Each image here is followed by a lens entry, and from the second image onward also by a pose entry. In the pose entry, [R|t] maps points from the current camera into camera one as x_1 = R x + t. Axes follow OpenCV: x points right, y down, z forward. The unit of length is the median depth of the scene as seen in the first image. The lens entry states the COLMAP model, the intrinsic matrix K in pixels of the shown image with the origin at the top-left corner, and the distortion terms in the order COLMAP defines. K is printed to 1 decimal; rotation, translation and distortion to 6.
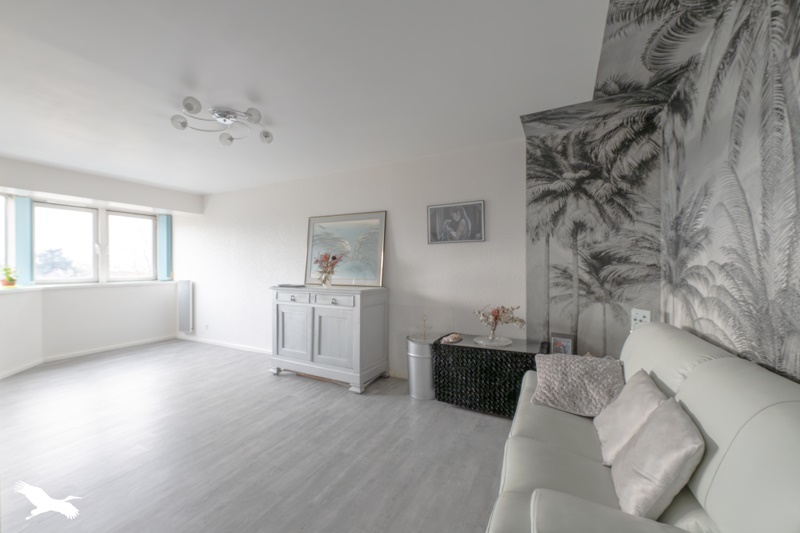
lens RADIAL K [[318.8, 0, 401.2], [0, 318.8, 265.2], [0, 0, 1]] dist [0.003234, 0.000291]
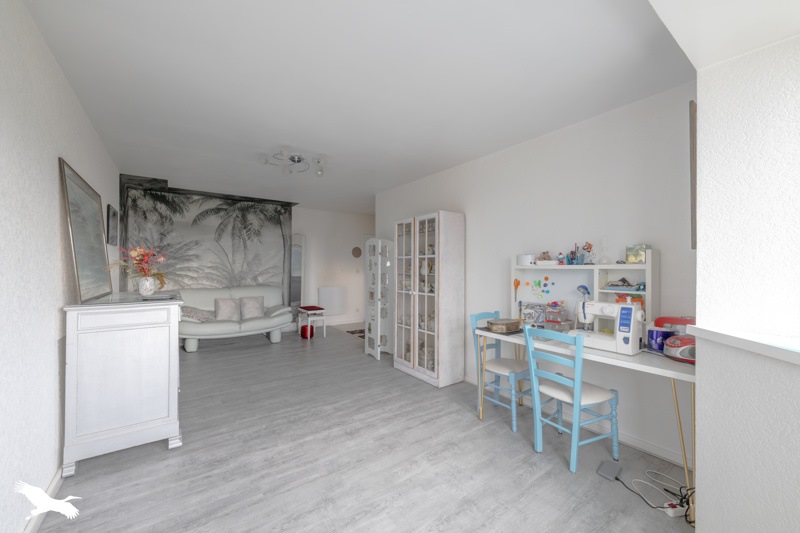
lens RADIAL K [[318.8, 0, 400.7], [0, 318.8, 264.9], [0, 0, 1]] dist [0.003234, 0.000291]
pose [[-0.891866, 0.001900, 0.452295, -0.952571], [0.000663, 0.999996, -0.002893, -0.001286], [-0.452298, -0.002280, -0.891864, 1.221242]]
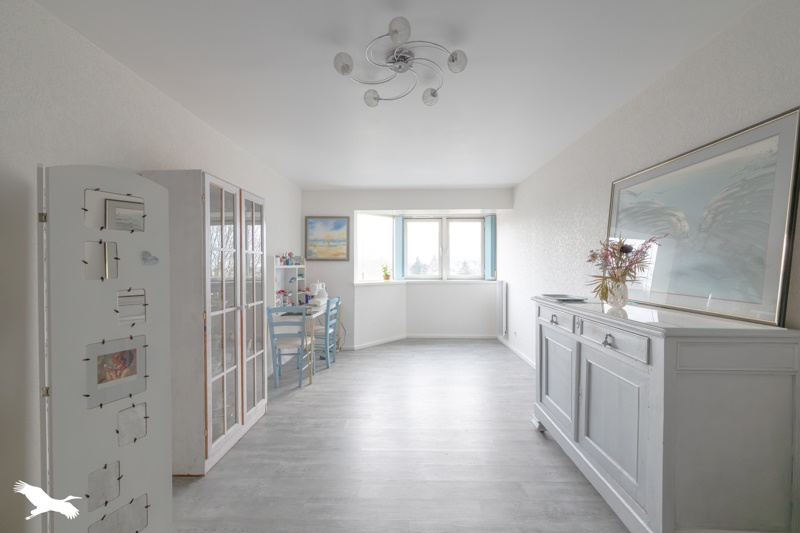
lens RADIAL K [[318.8, 0, 400.4], [0, 318.8, 266.1], [0, 0, 1]] dist [0.003234, 0.000291]
pose [[0.435498, 0.002321, -0.900187, 0.064670], [0.000214, 0.999996, 0.002682, 0.001234], [0.900189, -0.001361, 0.435496, 0.405738]]
